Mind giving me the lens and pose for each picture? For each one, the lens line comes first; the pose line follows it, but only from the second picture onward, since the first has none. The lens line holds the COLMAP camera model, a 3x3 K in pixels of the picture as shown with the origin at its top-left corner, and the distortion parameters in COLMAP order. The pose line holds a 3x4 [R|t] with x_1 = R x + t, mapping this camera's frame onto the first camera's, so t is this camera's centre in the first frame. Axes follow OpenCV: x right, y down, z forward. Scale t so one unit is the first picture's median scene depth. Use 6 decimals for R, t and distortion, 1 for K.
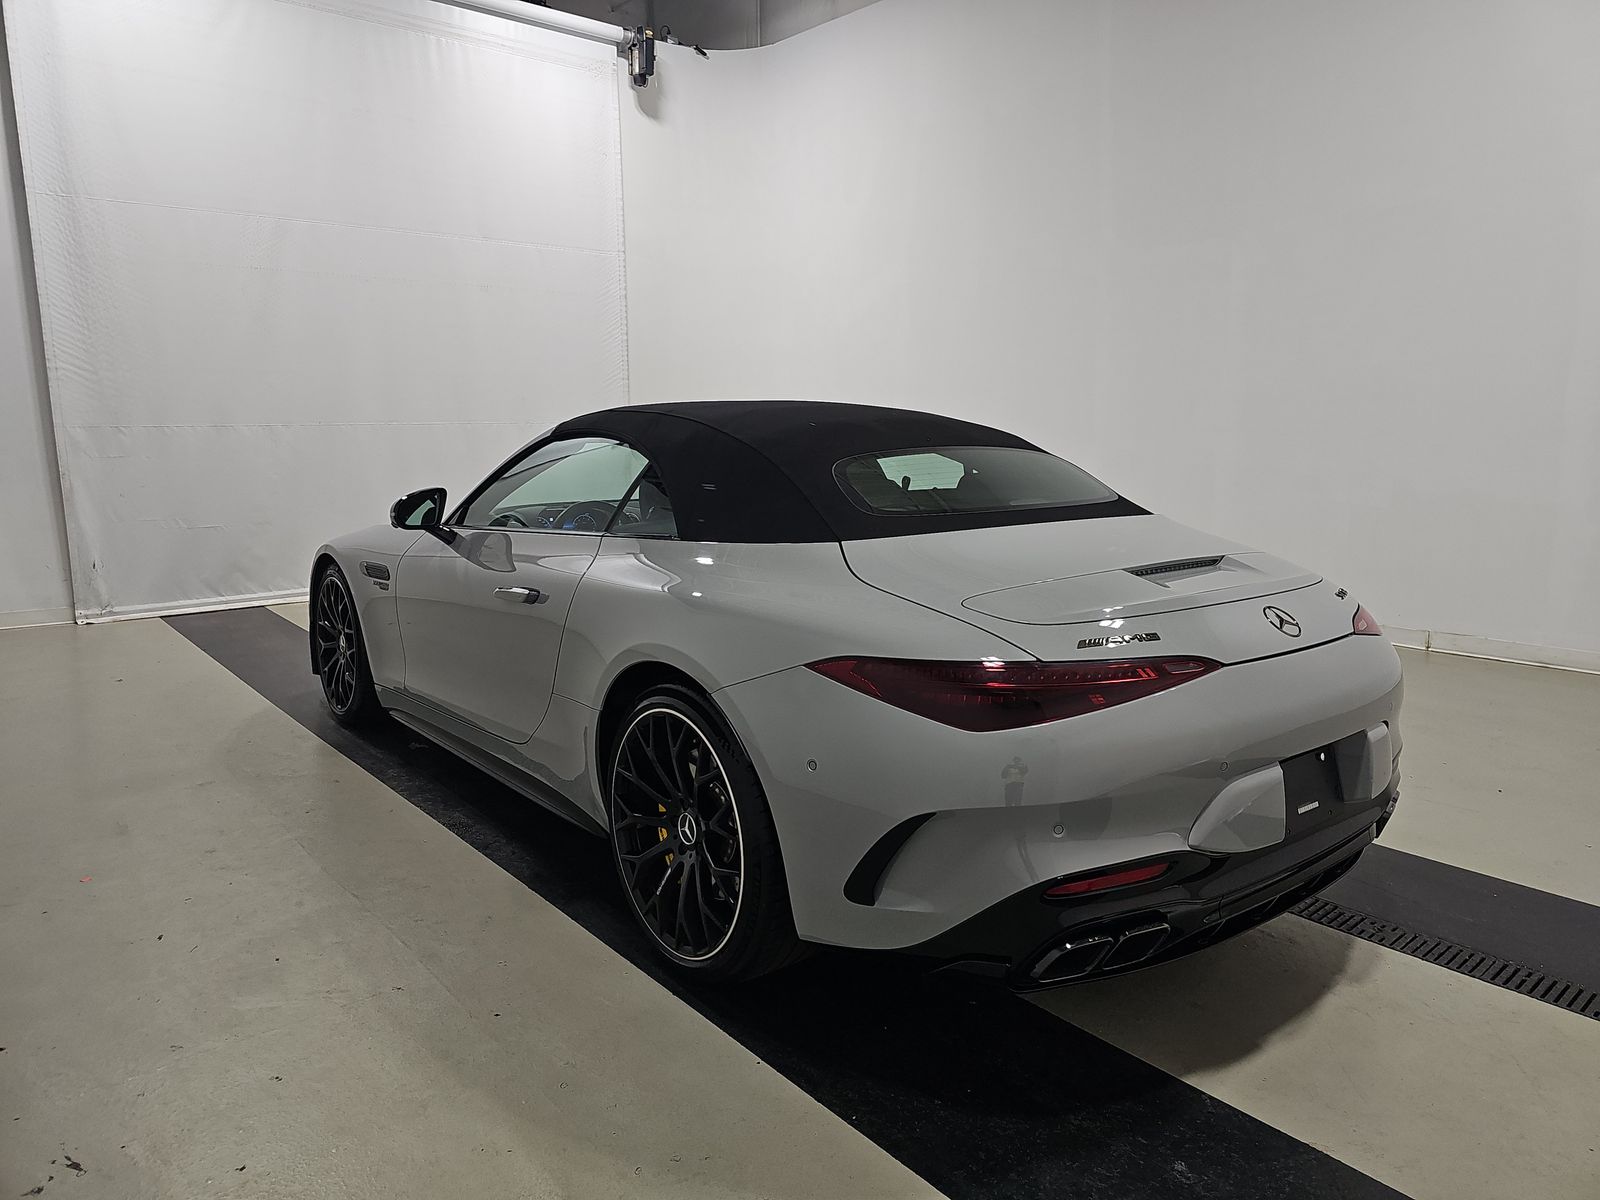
lens RADIAL K [[1093.1, 0, 805.8], [0, 1093.1, 597.2], [0, 0, 1]] dist [0.003831, -0.003653]
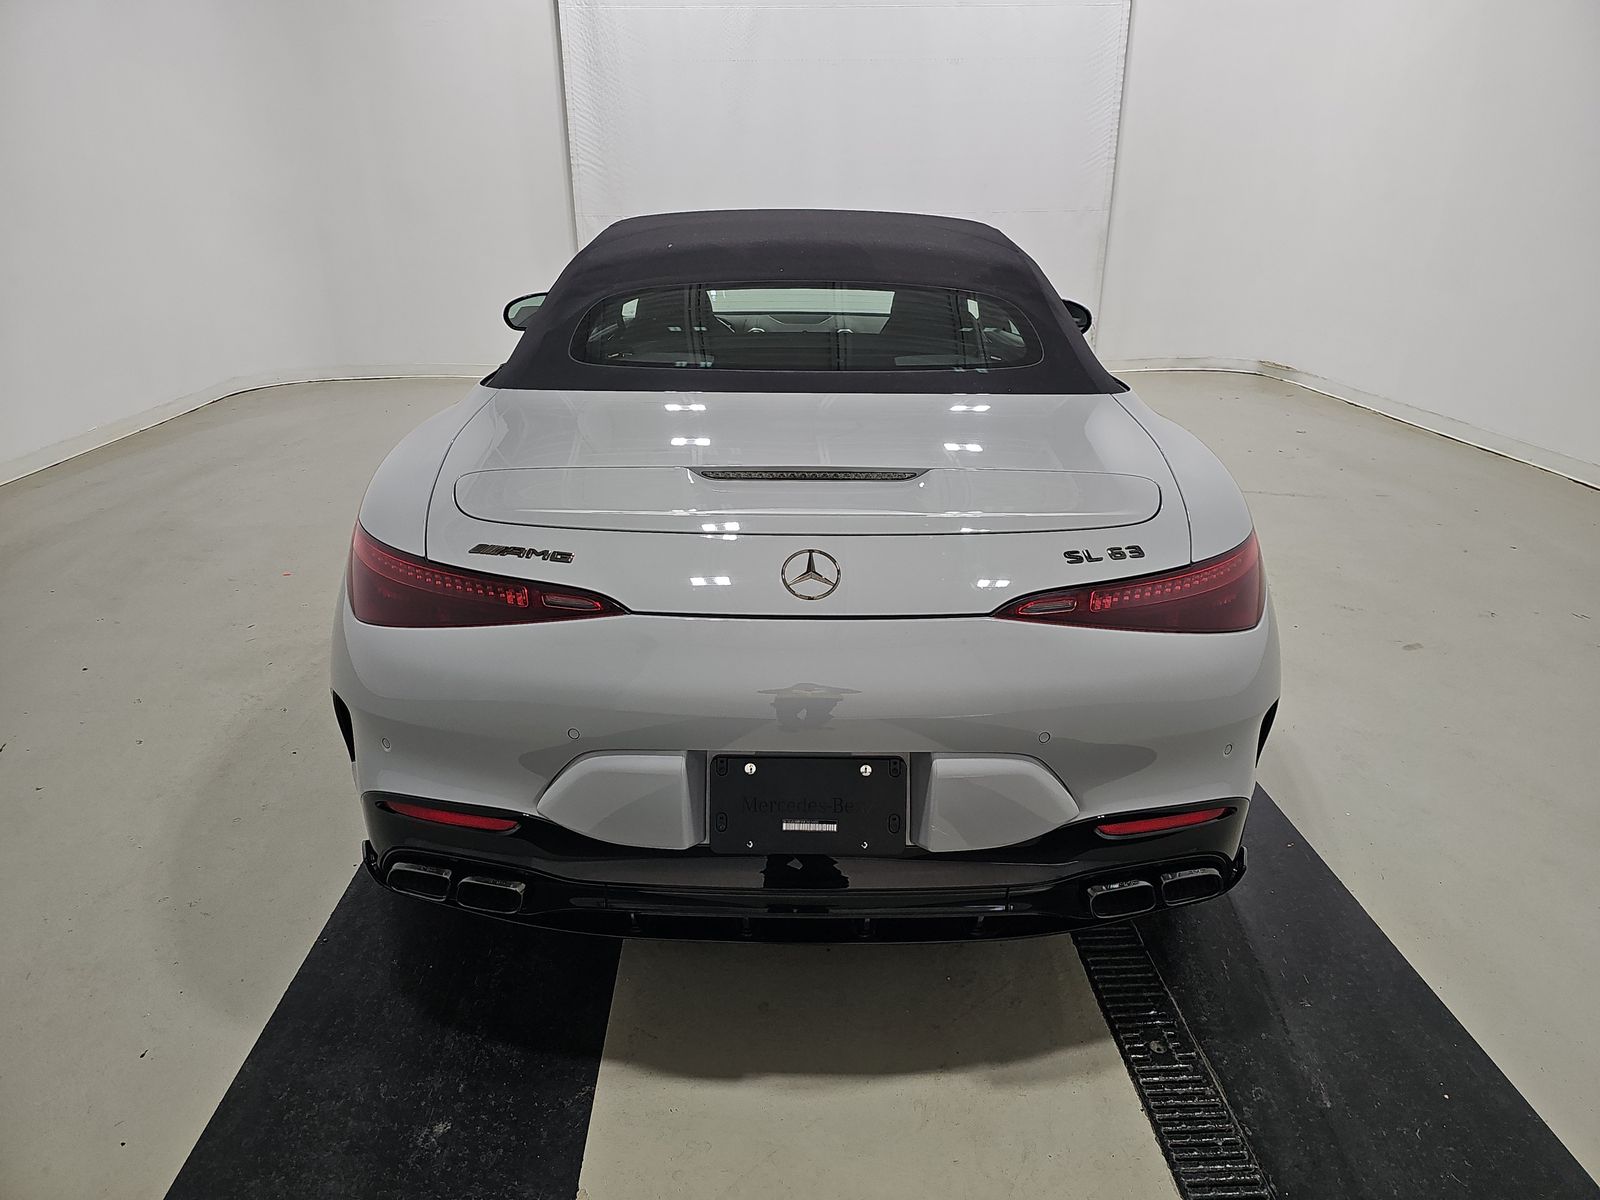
lens RADIAL K [[1093.1, 0, 800.0], [0, 1093.1, 592.9], [0, 0, 1]] dist [0.003831, -0.003653]
pose [[0.771711, 0.216618, -0.597946, 0.707825], [-0.097101, 0.969314, 0.225835, -0.103068], [0.628517, -0.116218, 0.769064, 0.370291]]
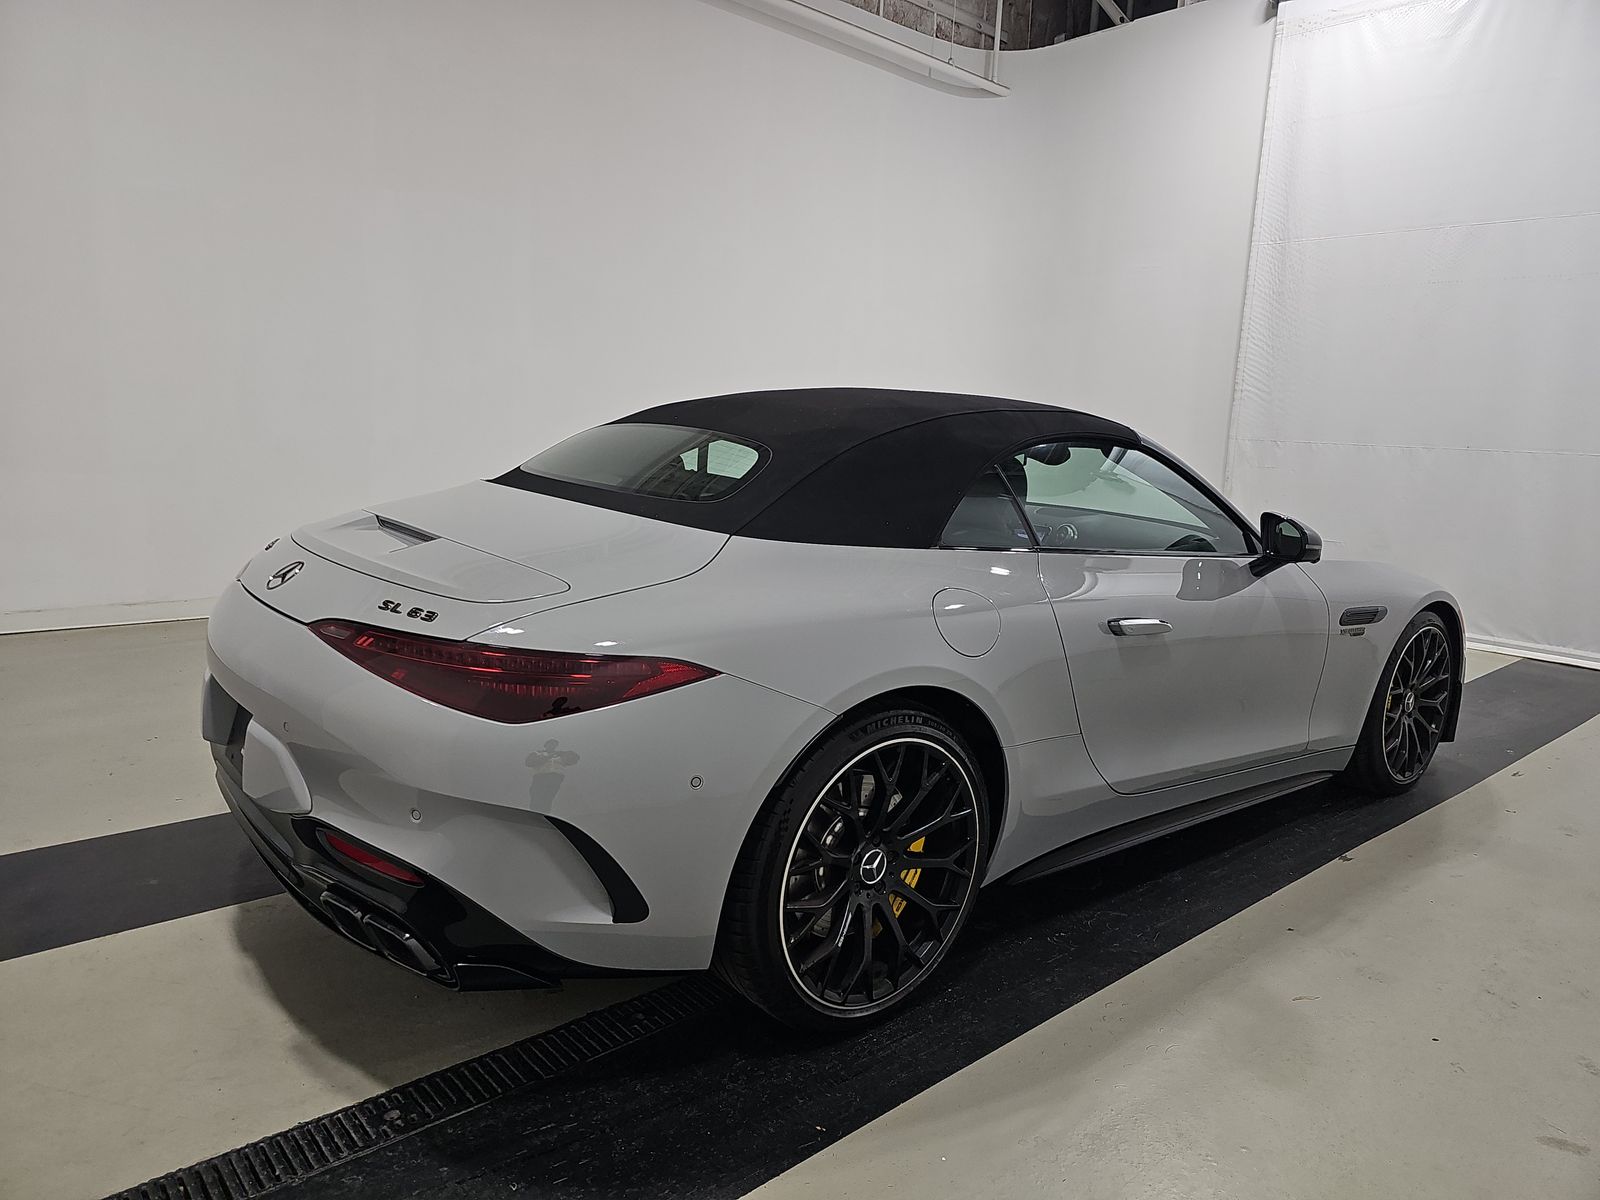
lens RADIAL K [[1093.1, 0, 798.1], [0, 1093.1, 593.2], [0, 0, 1]] dist [0.003831, -0.003653]
pose [[-0.019782, 0.159026, -0.987076, 1.173133], [-0.209313, 0.964733, 0.159621, -0.182008], [0.977649, 0.209766, 0.014202, 1.196975]]
